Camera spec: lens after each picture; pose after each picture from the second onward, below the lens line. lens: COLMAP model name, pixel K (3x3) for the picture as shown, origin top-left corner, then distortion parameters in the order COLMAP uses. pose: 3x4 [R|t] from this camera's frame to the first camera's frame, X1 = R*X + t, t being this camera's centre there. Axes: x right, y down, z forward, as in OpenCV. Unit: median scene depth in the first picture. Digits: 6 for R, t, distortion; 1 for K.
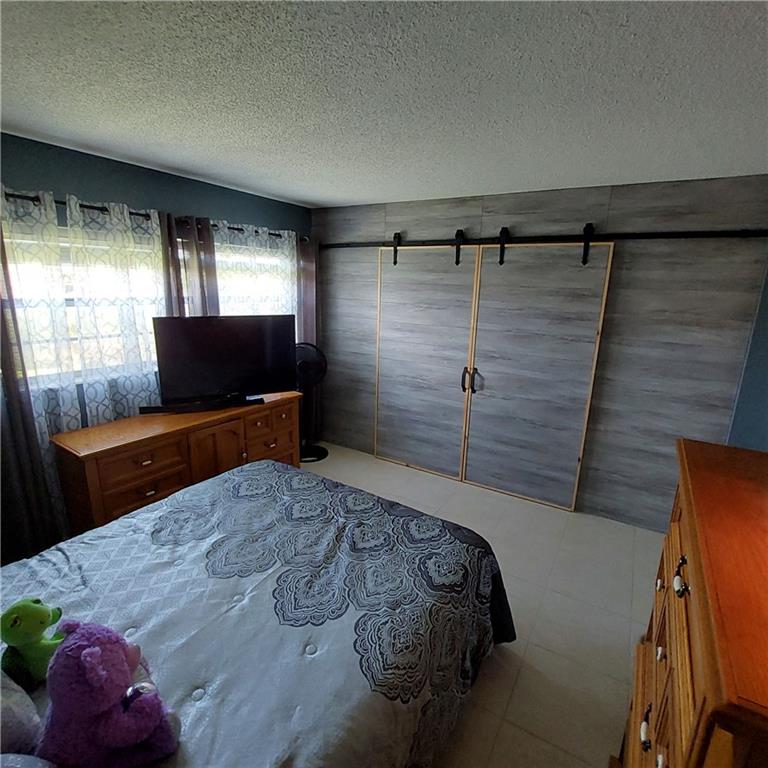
lens RADIAL K [[411.4, 0, 389.3], [0, 411.4, 385.8], [0, 0, 1]] dist [-0.018891, -0.000868]
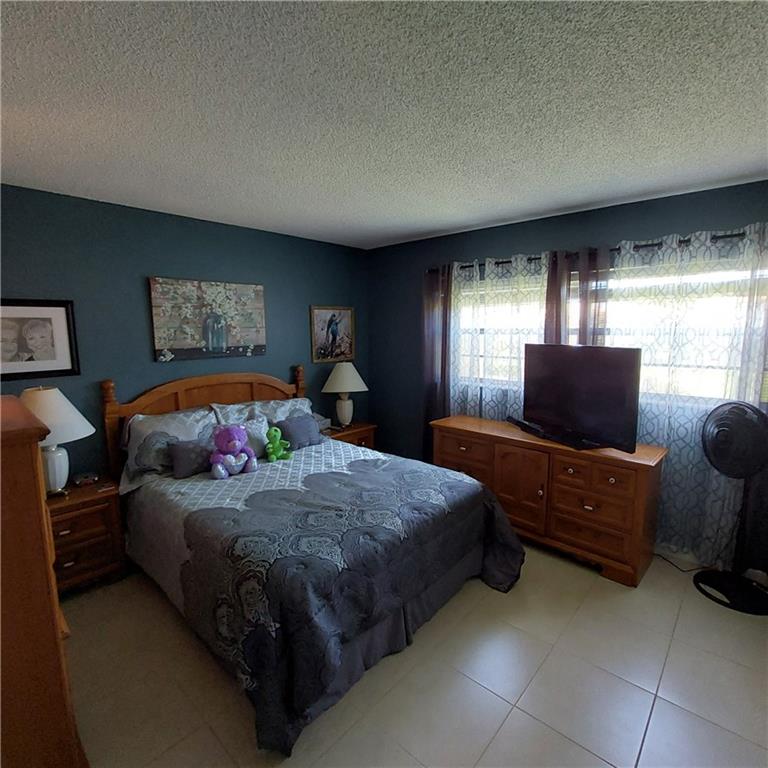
lens RADIAL K [[404.0, 0, 384.0], [0, 404.0, 384.0], [0, 0, 1]] dist [0.003004, 0.000479]
pose [[-0.185006, 0.110706, -0.976482, 0.683222], [-0.229621, 0.961261, 0.152485, -0.147693], [0.955535, 0.252431, -0.152418, 0.861546]]
